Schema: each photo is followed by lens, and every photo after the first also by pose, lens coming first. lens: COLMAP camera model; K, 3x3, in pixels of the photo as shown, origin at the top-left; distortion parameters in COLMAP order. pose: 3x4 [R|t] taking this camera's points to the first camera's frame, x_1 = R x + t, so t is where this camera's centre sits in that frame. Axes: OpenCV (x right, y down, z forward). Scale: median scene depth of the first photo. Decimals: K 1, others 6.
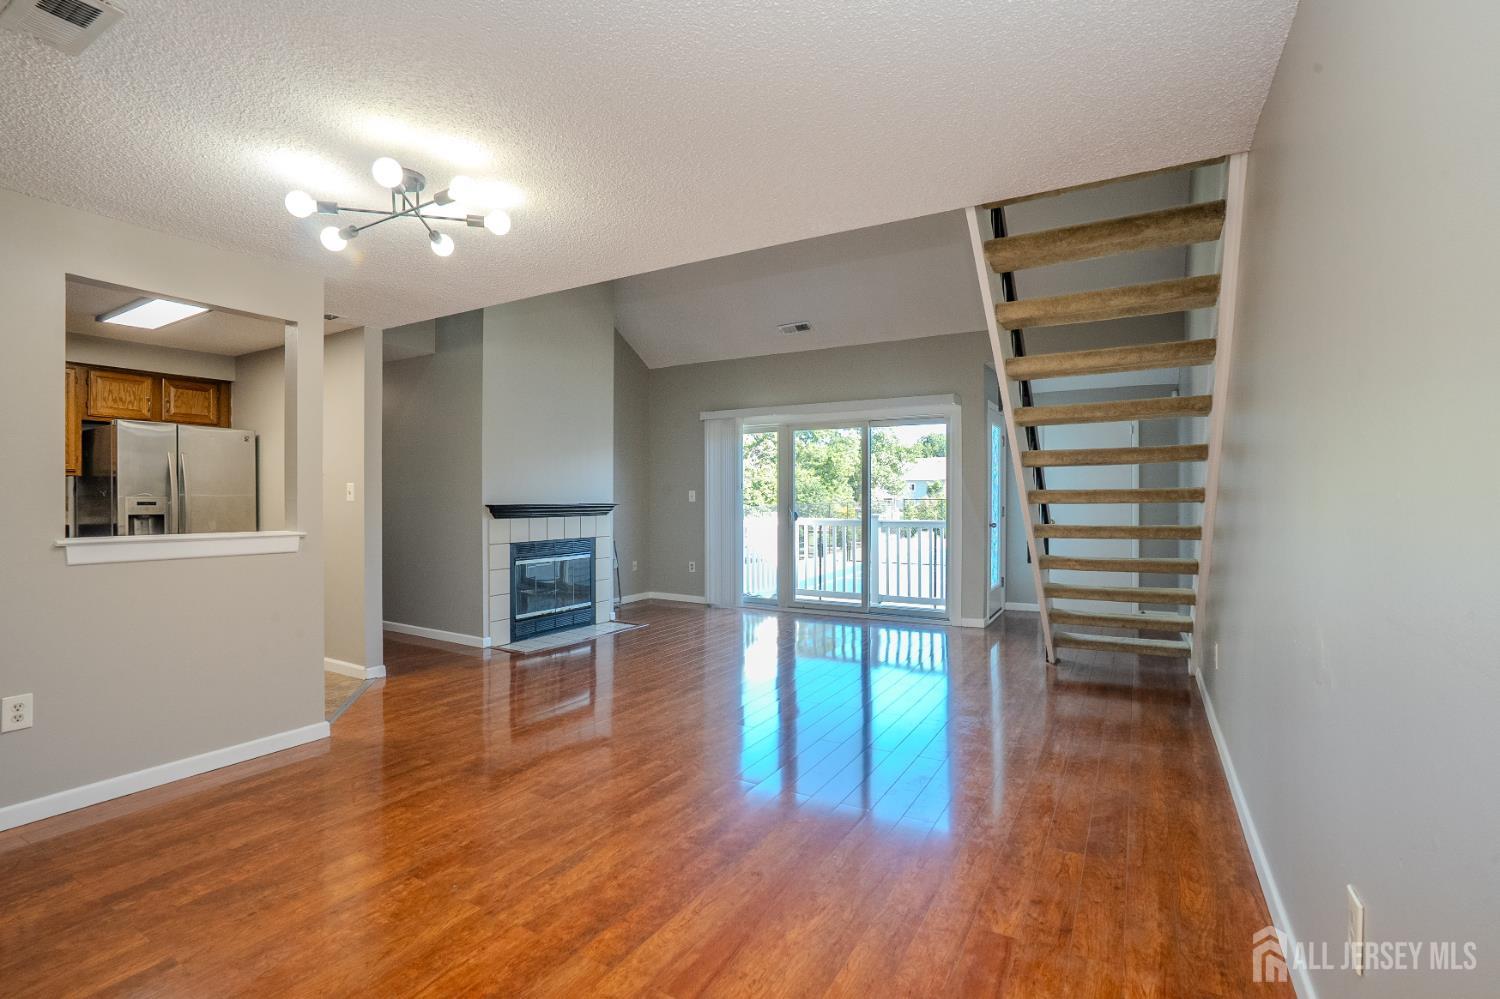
lens RADIAL K [[688.4, 0, 740.5], [0, 688.4, 500.3], [0, 0, 1]] dist [-0.045604, 0.014509]
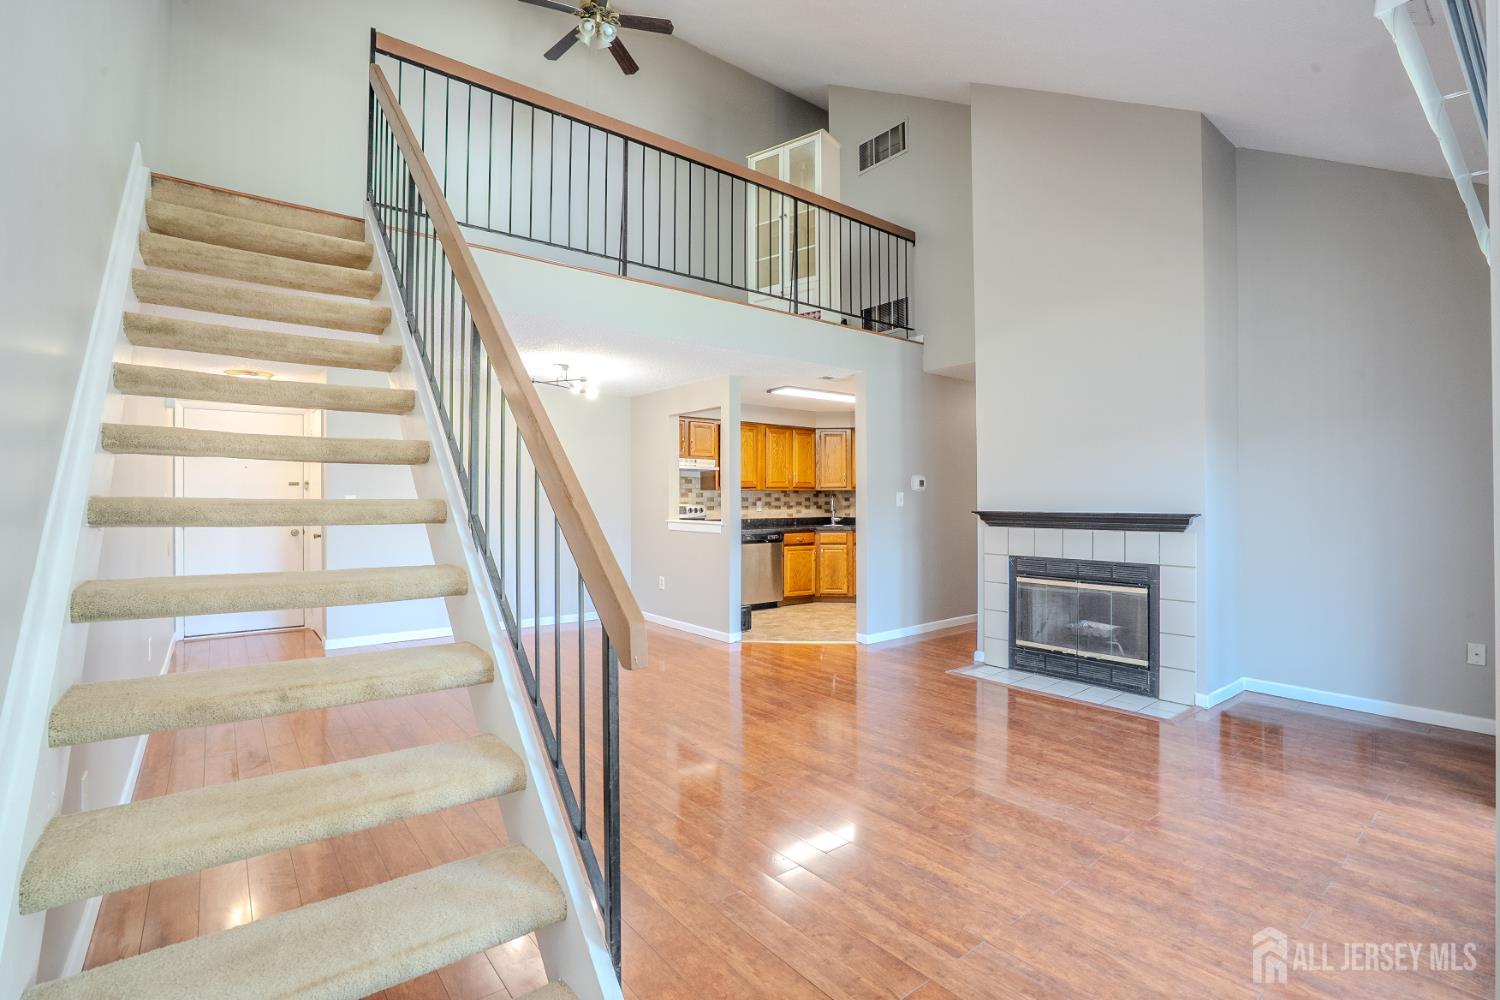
lens RADIAL K [[688.4, 0, 751.9], [0, 688.4, 499.6], [0, 0, 1]] dist [-0.045604, 0.014509]
pose [[-0.361582, 0.000863, -0.932340, 0.504804], [0.002823, 0.999996, -0.000169, -0.008262], [0.932336, -0.002693, -0.361583, 0.847026]]
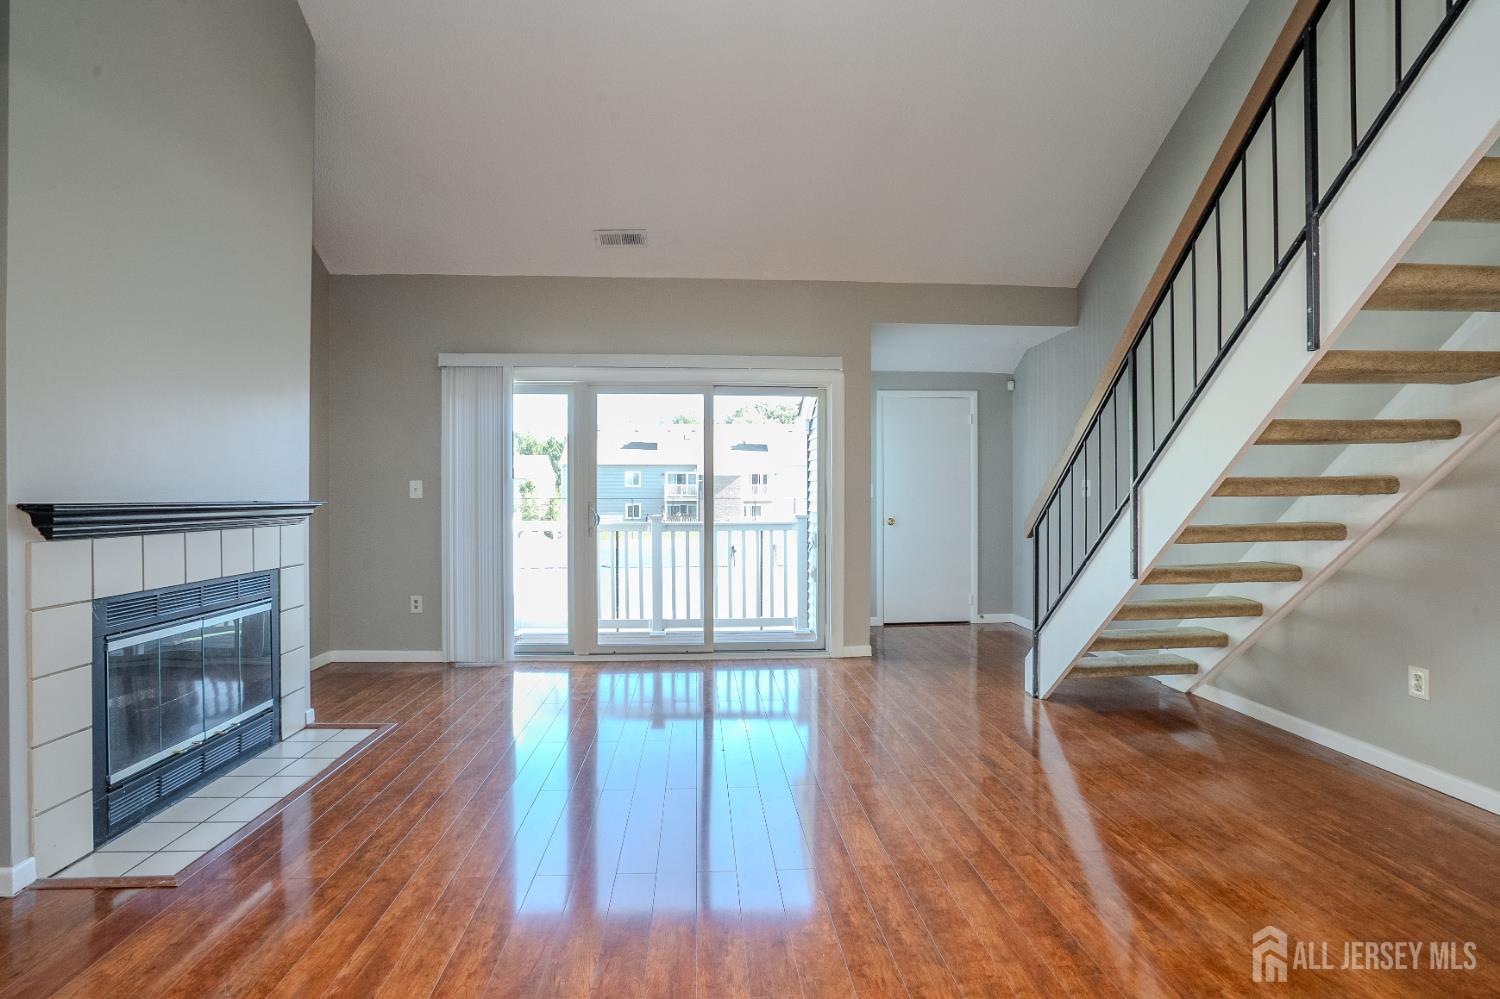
lens RADIAL K [[688.4, 0, 746.4], [0, 688.4, 498.3], [0, 0, 1]] dist [-0.045604, 0.014509]
pose [[0.823339, -0.002008, 0.567547, -0.203668], [0.002443, 0.999997, -0.000007, 0.003710], [-0.567545, 0.001393, 0.823341, 0.388298]]
